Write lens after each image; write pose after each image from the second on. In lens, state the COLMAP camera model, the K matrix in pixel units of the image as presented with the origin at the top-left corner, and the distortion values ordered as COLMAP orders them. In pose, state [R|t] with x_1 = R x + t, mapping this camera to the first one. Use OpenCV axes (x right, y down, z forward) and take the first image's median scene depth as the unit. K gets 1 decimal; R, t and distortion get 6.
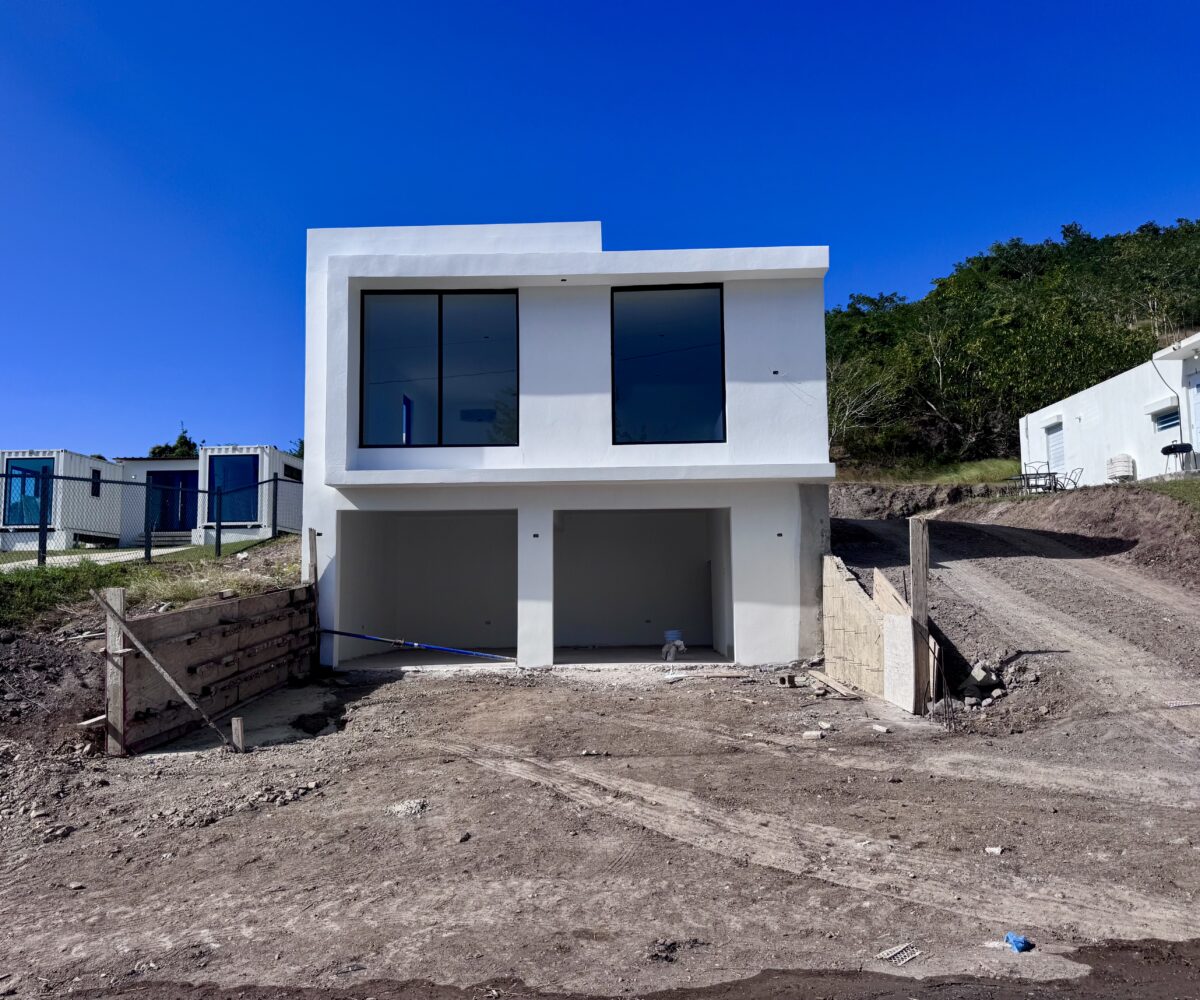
lens RADIAL K [[901.8, 0, 604.4], [0, 901.8, 542.9], [0, 0, 1]] dist [0.087220, -0.118230]
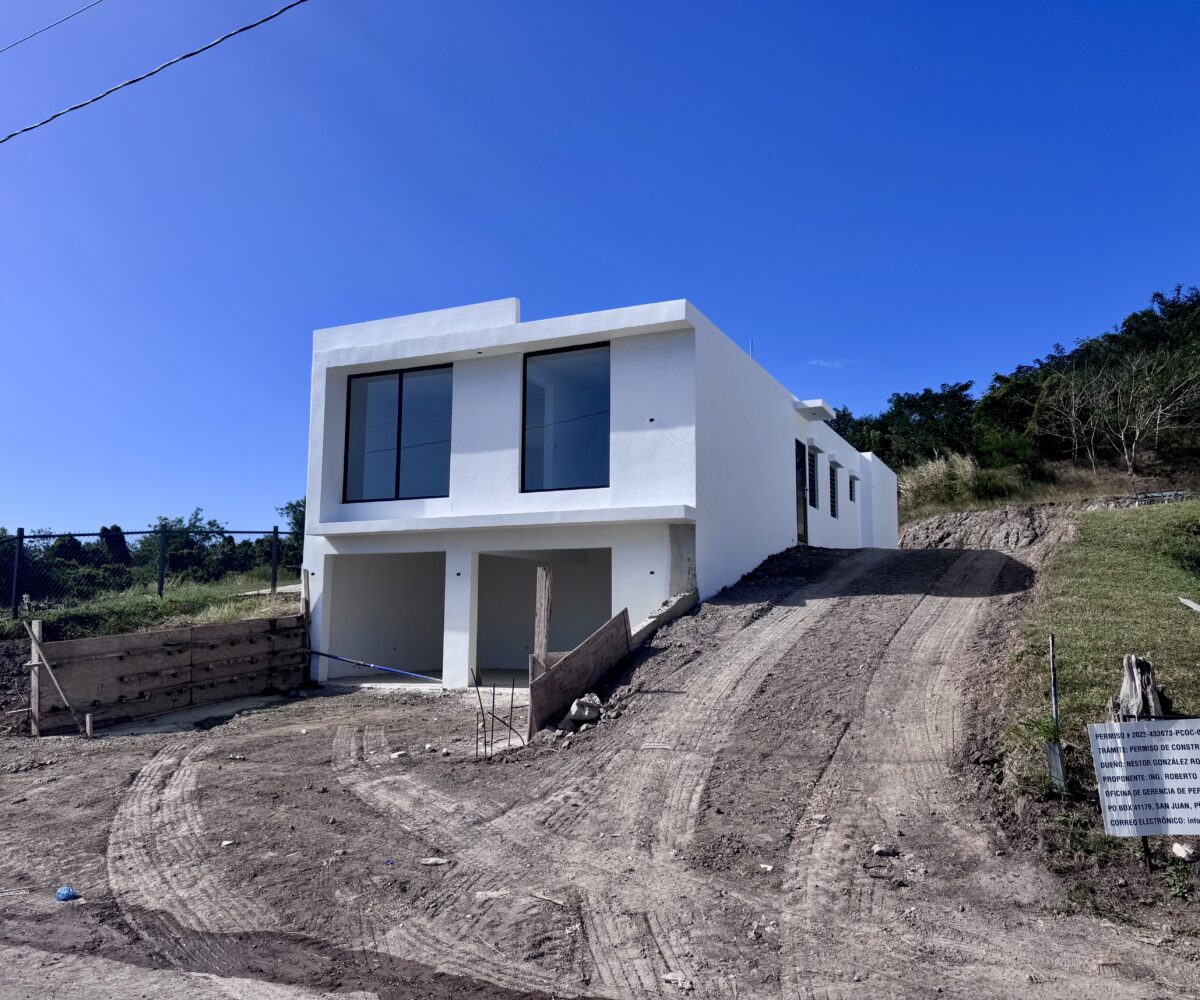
lens RADIAL K [[901.8, 0, 604.4], [0, 901.8, 542.9], [0, 0, 1]] dist [0.087220, -0.118230]
pose [[0.922144, -0.017417, -0.386455, 0.541796], [0.009100, 0.999686, -0.023340, -0.019442], [0.386740, 0.018006, 0.922013, 0.003572]]
